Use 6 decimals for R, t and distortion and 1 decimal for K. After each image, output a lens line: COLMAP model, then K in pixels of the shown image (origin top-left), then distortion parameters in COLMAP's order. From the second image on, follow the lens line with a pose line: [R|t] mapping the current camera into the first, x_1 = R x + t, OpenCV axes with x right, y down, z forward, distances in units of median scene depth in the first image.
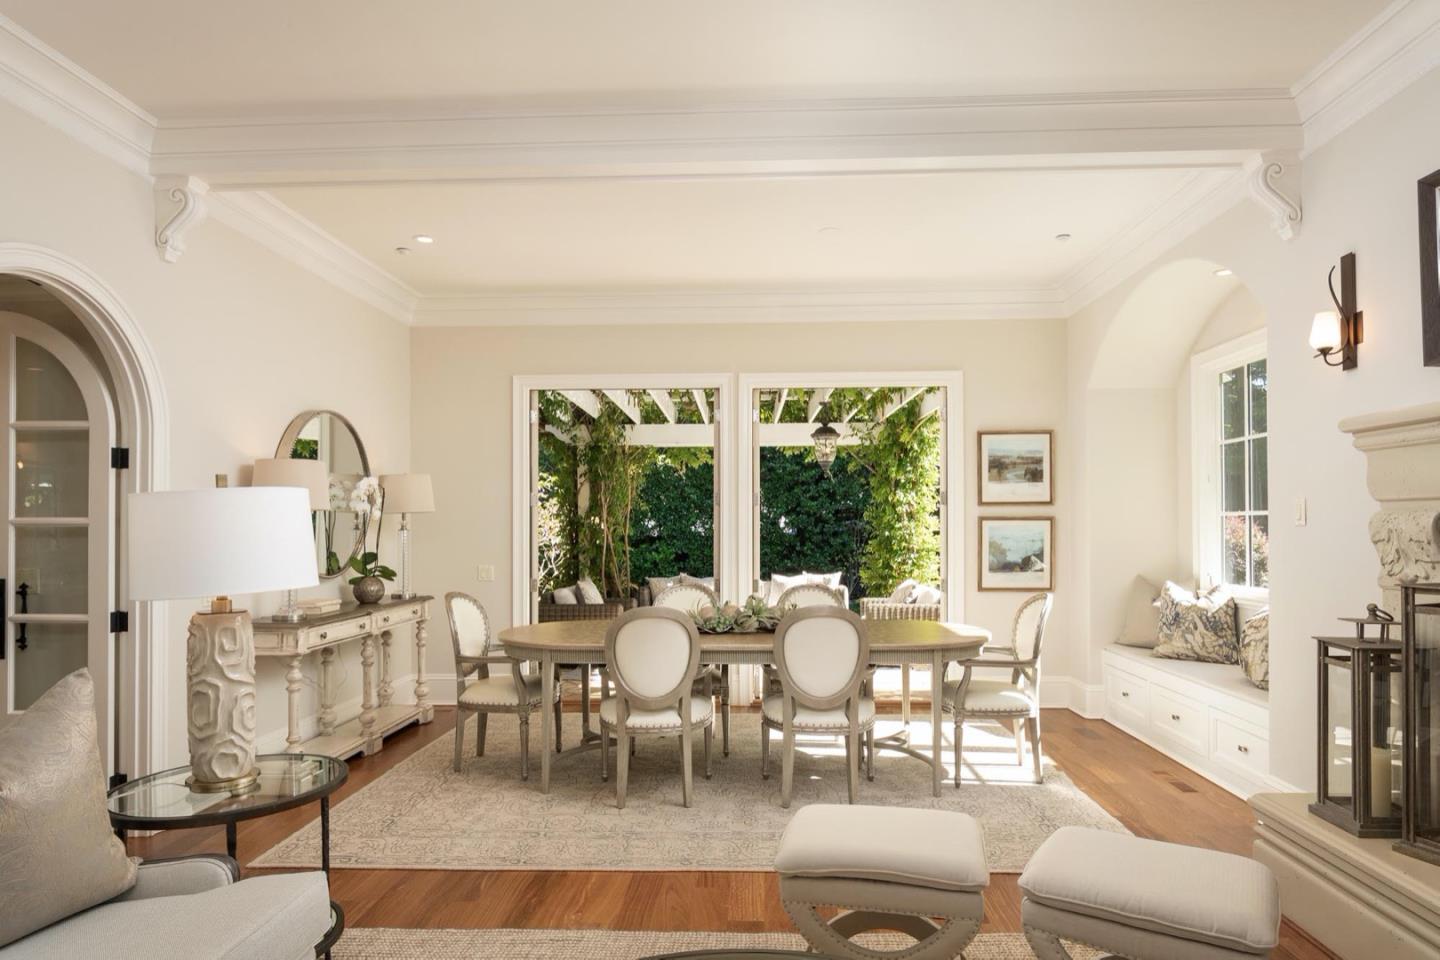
lens RADIAL K [[838.1, 0, 720.1], [0, 838.1, 517.6], [0, 0, 1]] dist [-0.010466, -0.003594]
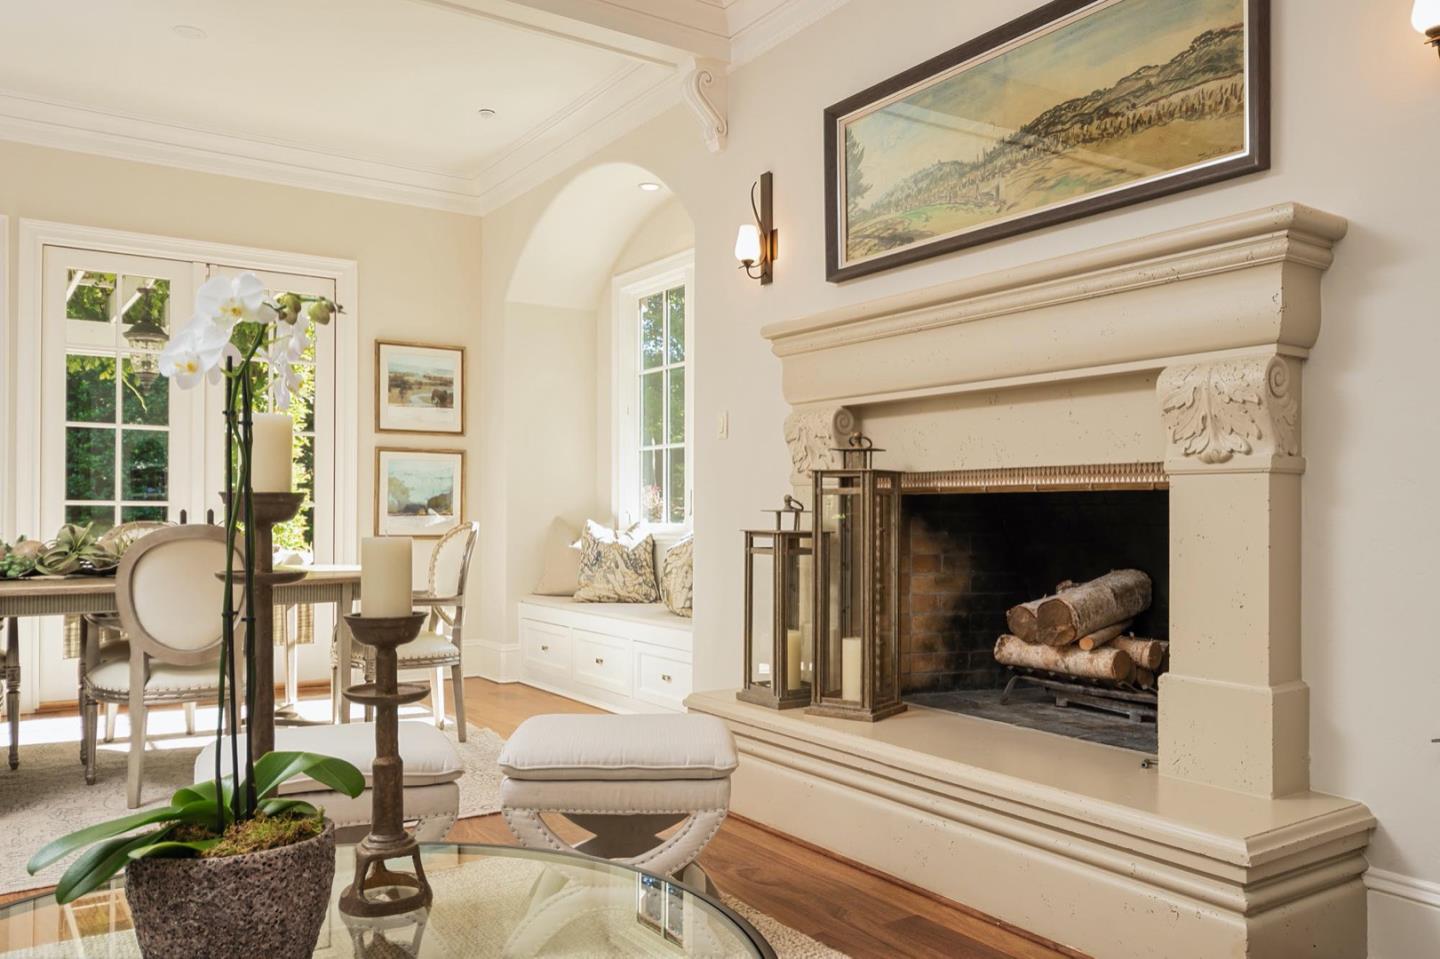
lens RADIAL K [[1087.9, 0, 721.6], [0, 1087.9, 504.2], [0, 0, 1]] dist [0.002867, 0.000426]
pose [[0.799752, 0.010078, 0.600246, -0.060897], [-0.013843, 0.999903, 0.001657, 0.059540], [-0.600171, -0.009634, 0.799814, -0.031551]]
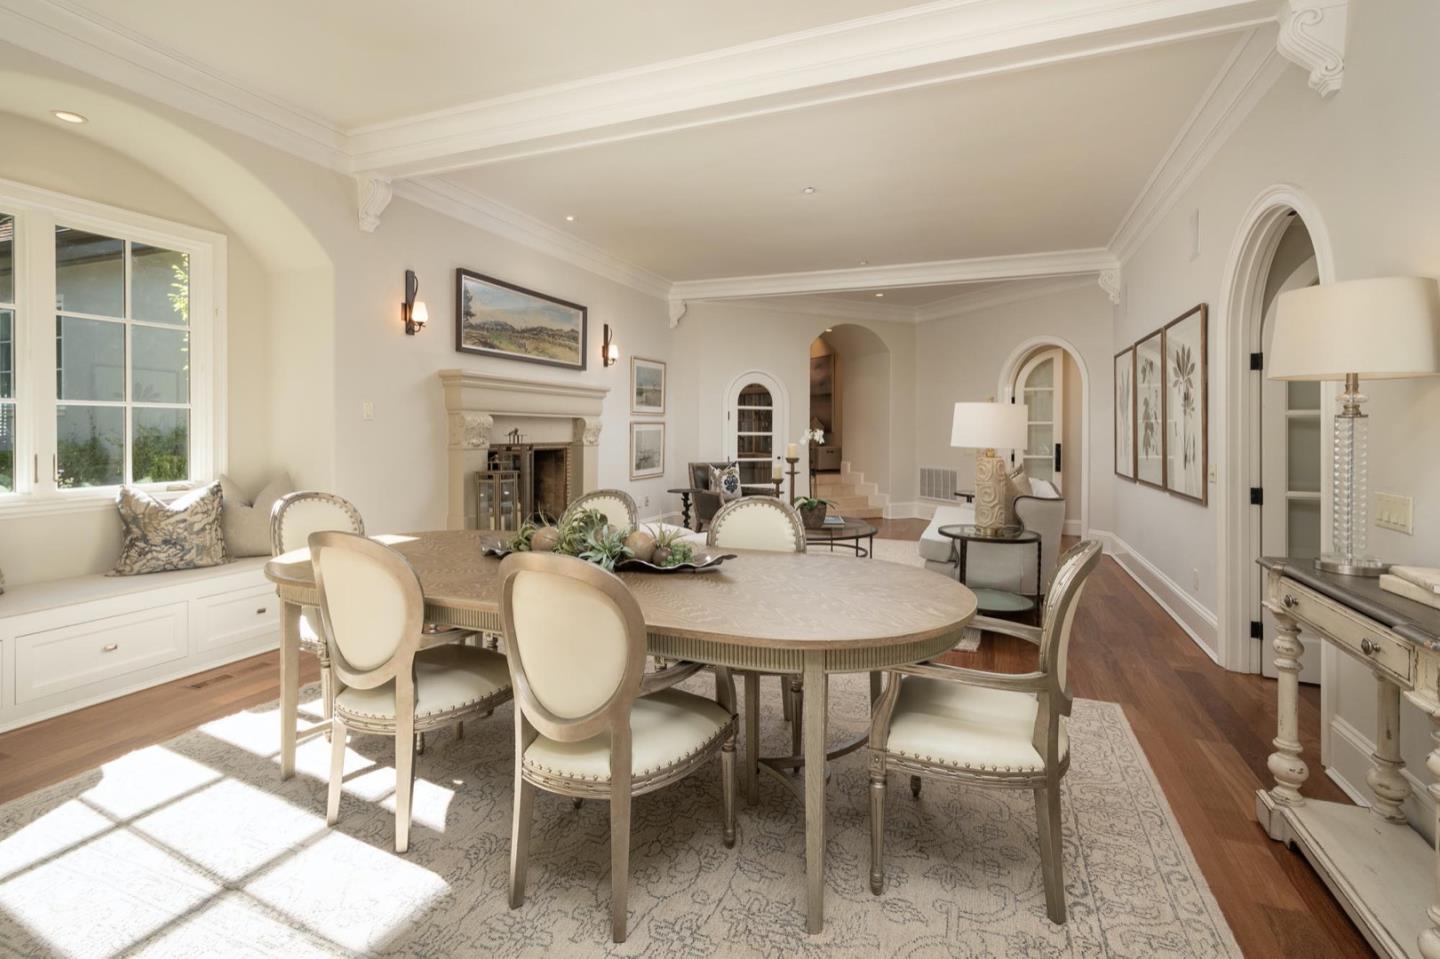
lens RADIAL K [[658.9, 0, 725.8], [0, 658.9, 431.5], [0, 0, 1]] dist [0.001271, 0.000217]
pose [[-0.947780, 0.000468, 0.318925, -0.222832], [-0.001515, 0.999981, -0.005970, 0.026510], [-0.318922, -0.006142, -0.947761, 1.337422]]
